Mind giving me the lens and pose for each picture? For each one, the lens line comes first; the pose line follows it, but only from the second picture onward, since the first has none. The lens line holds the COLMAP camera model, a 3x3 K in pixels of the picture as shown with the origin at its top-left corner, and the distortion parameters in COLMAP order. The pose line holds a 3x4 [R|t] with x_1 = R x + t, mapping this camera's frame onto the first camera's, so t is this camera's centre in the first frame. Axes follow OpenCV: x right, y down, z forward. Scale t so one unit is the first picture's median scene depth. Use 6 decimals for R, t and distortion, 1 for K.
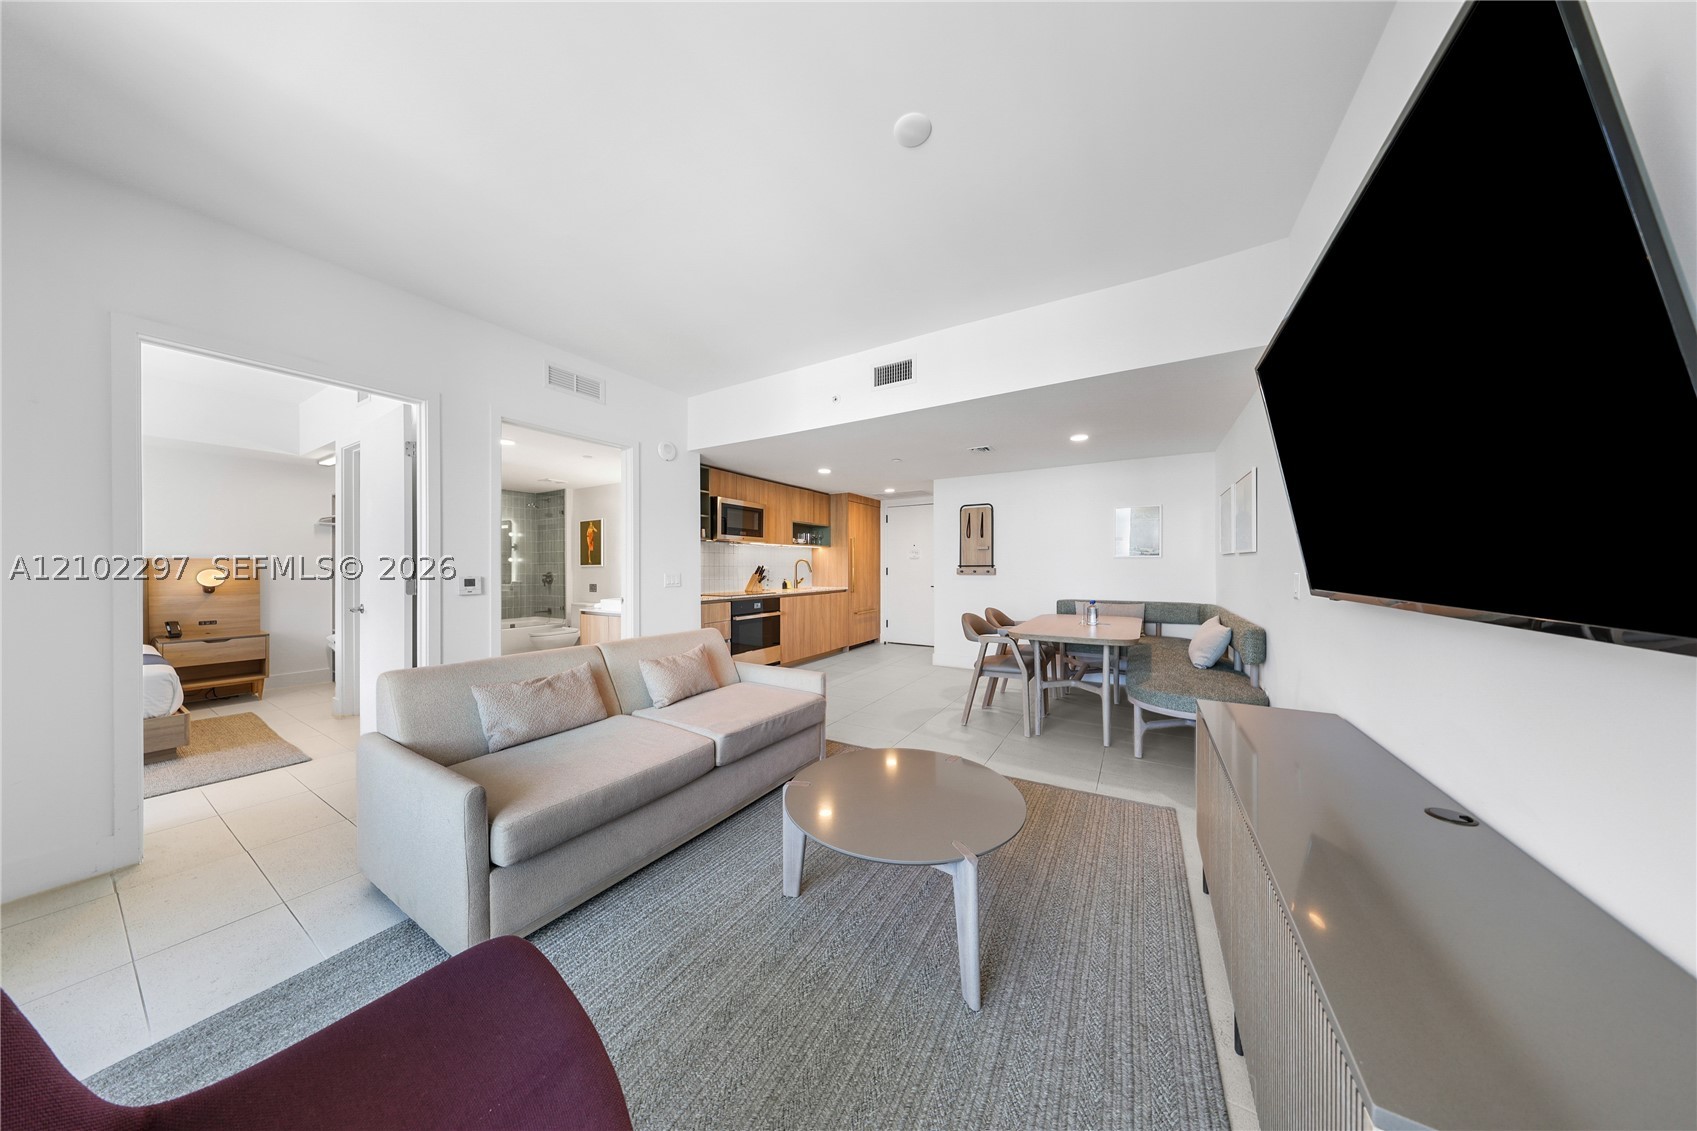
lens RADIAL K [[486.9, 0, 845.6], [0, 486.9, 566.2], [0, 0, 1]] dist [-0.000804, -0.000089]
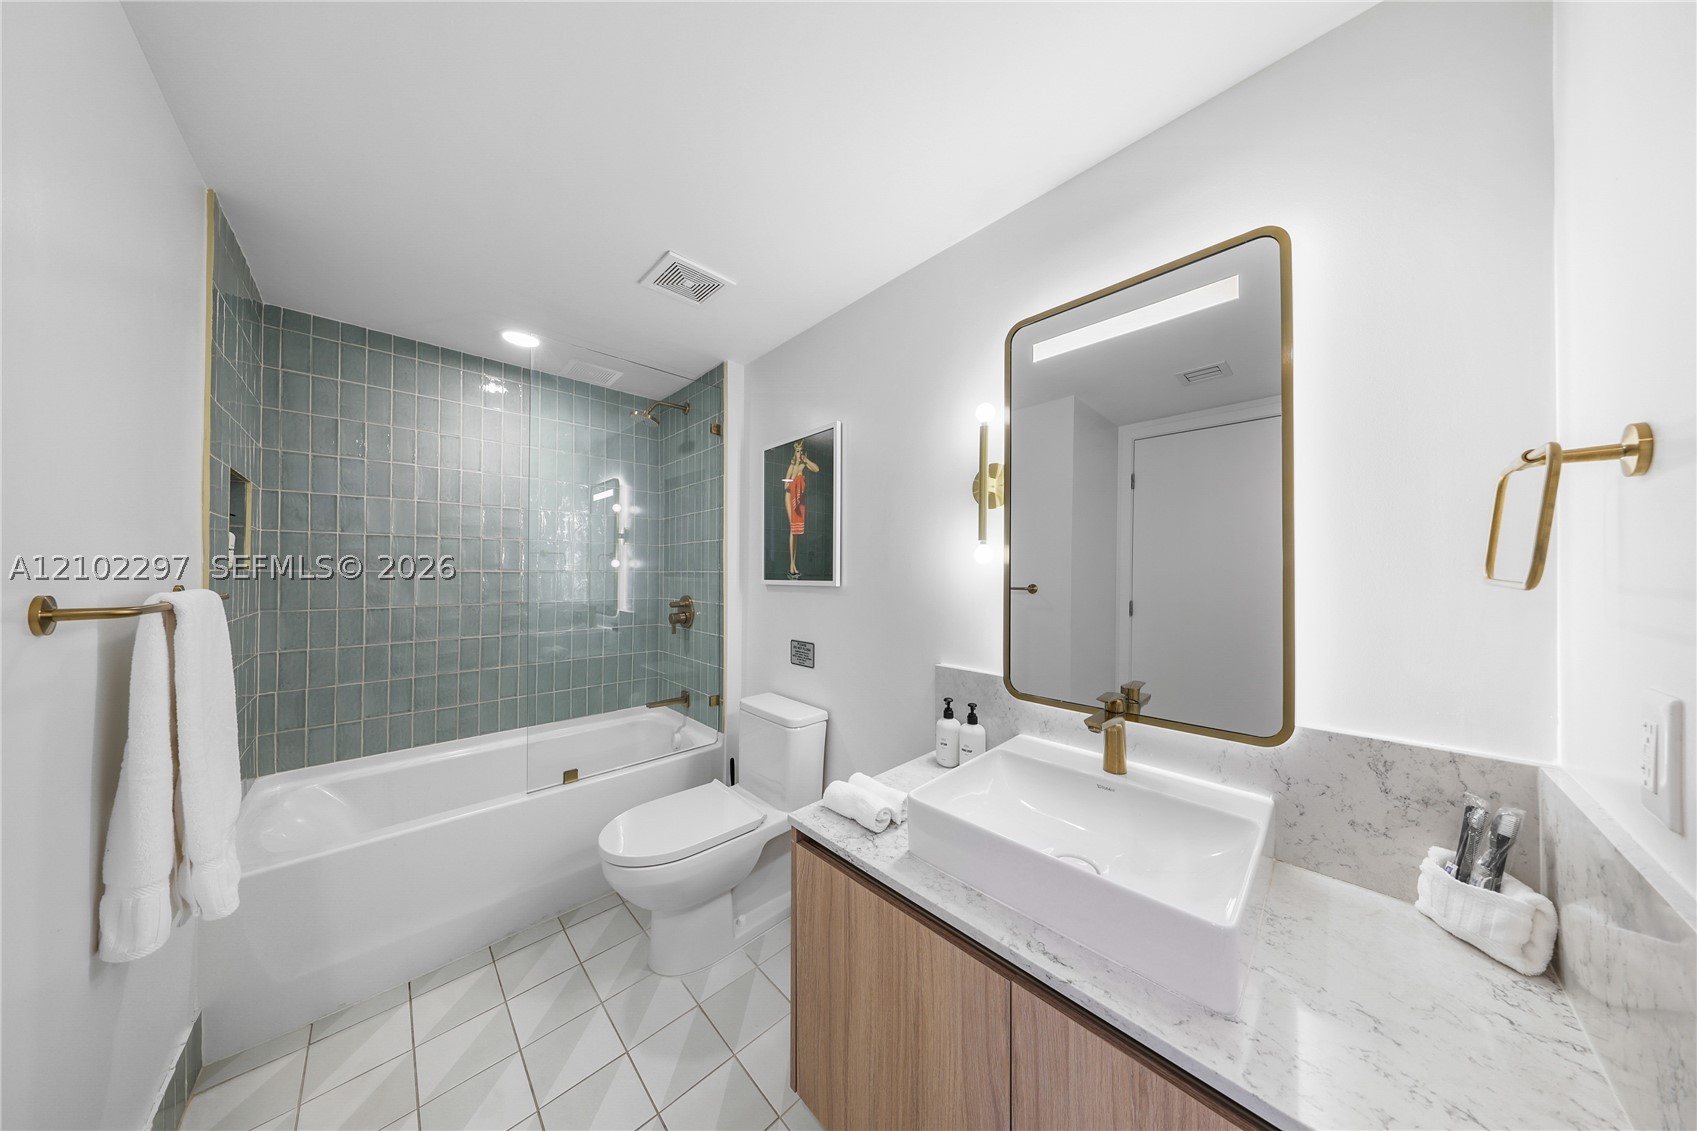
lens RADIAL K [[486.9, 0, 852.5], [0, 486.9, 567.8], [0, 0, 1]] dist [-0.000804, -0.000089]
pose [[0.967375, 0.004165, -0.253313, -0.394095], [-0.005617, 0.999972, -0.005008, -0.009005], [0.253285, 0.006268, 0.967371, 0.678223]]
